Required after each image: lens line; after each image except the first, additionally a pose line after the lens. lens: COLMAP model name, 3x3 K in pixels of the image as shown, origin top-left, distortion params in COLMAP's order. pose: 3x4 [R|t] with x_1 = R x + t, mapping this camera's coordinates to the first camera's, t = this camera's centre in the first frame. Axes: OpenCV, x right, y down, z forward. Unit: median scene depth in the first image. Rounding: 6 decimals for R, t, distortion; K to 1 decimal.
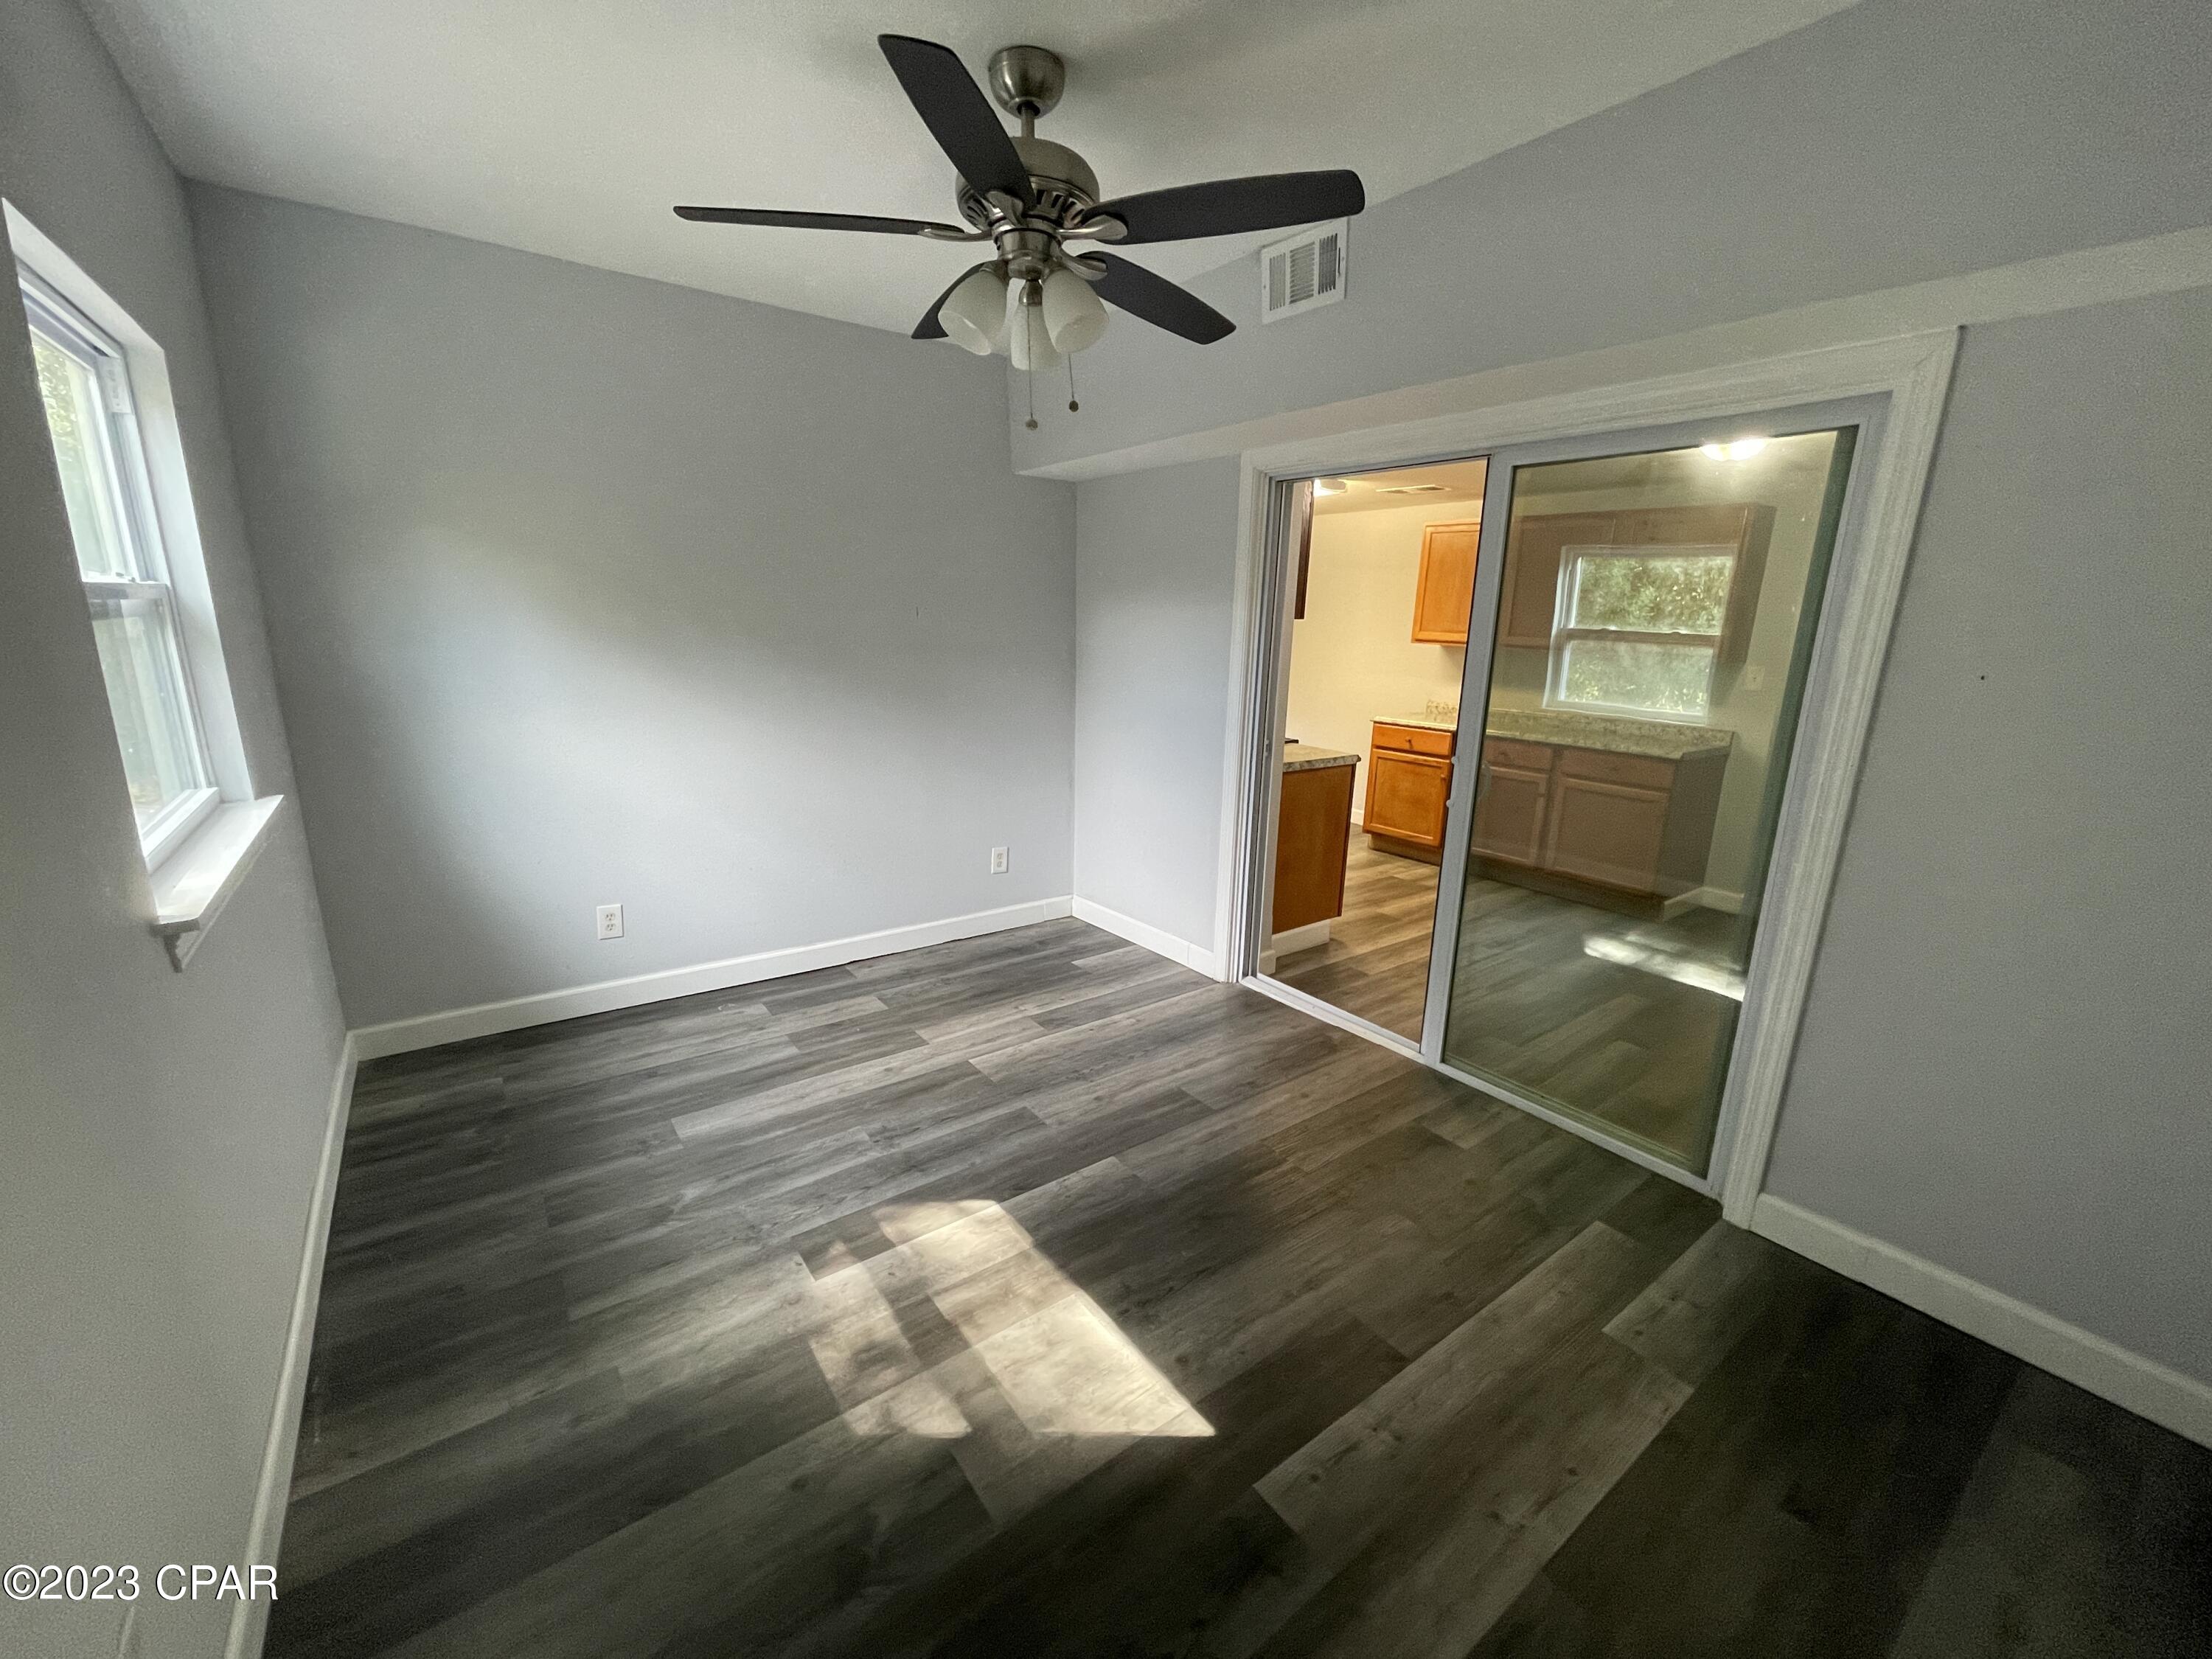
lens RADIAL K [[879.8, 0, 1106.0], [0, 879.8, 829.5], [0, 0, 1]] dist [-0.002473, -0.000674]
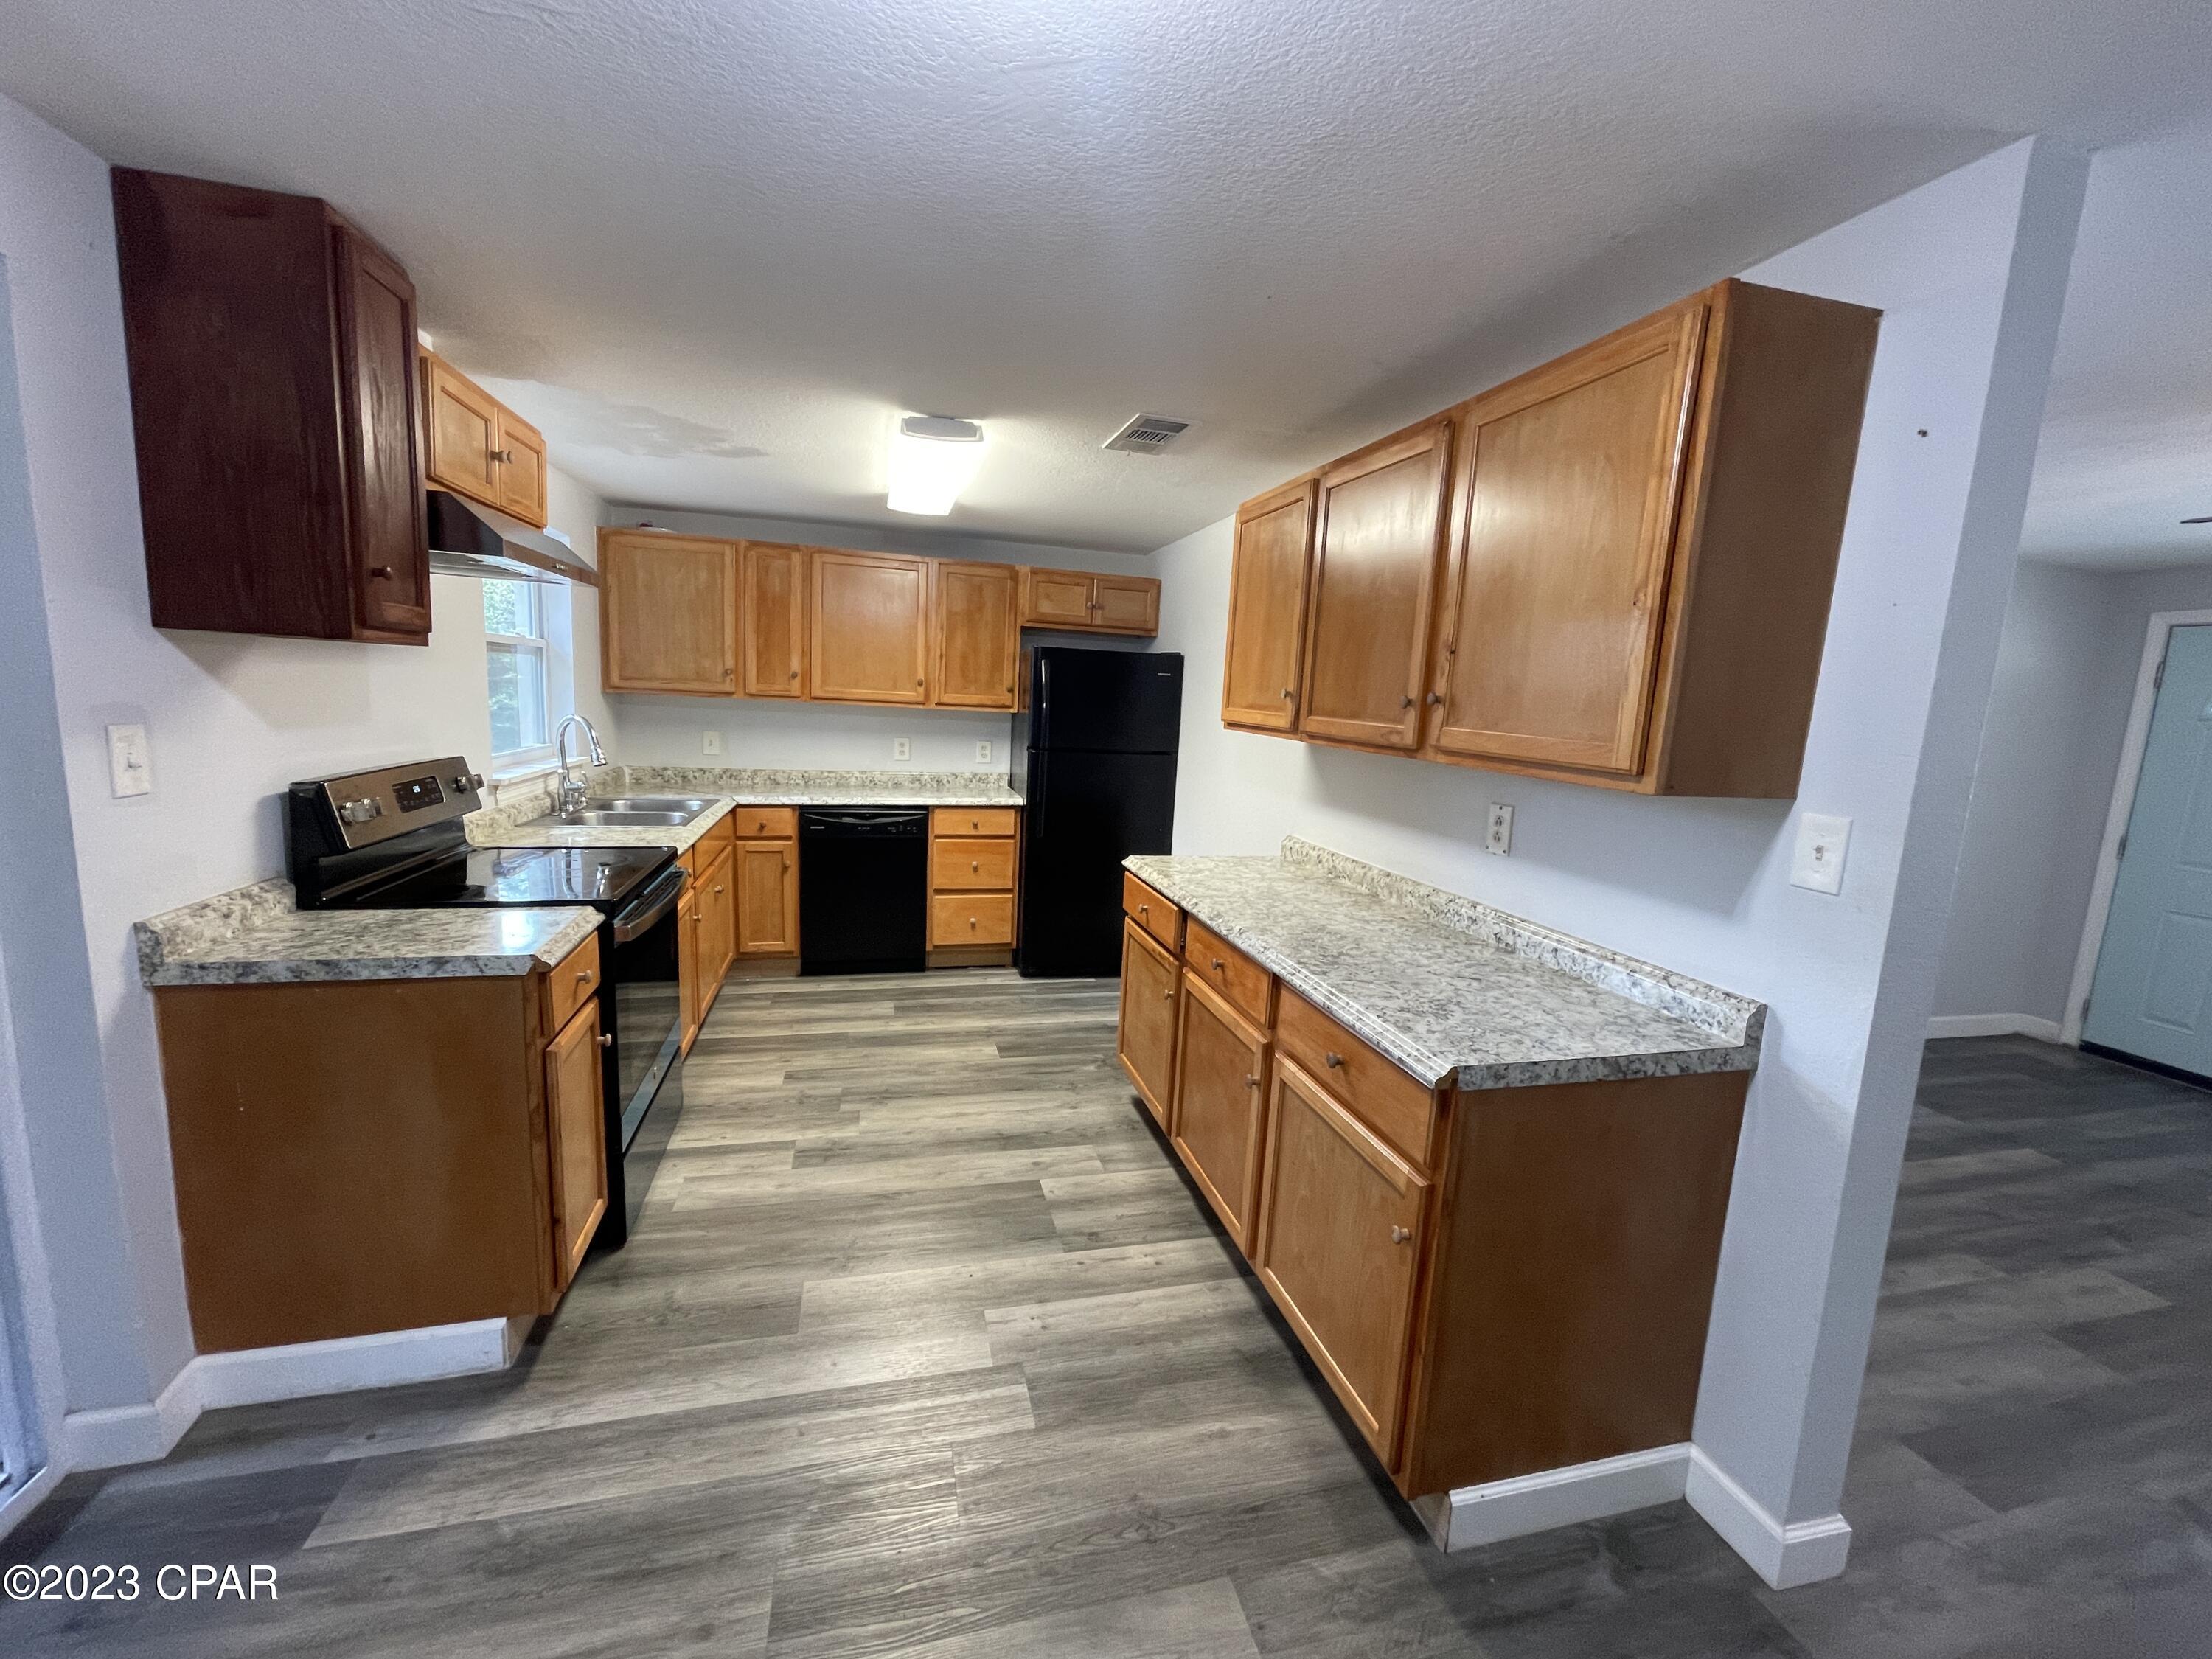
lens RADIAL K [[879.8, 0, 1106.0], [0, 879.8, 829.5], [0, 0, 1]] dist [-0.002473, -0.000674]
pose [[0.925373, 0.077089, -0.371137, 0.567294], [-0.116656, 0.989499, -0.085336, -0.113365], [0.360661, 0.122263, 0.924649, 0.563201]]
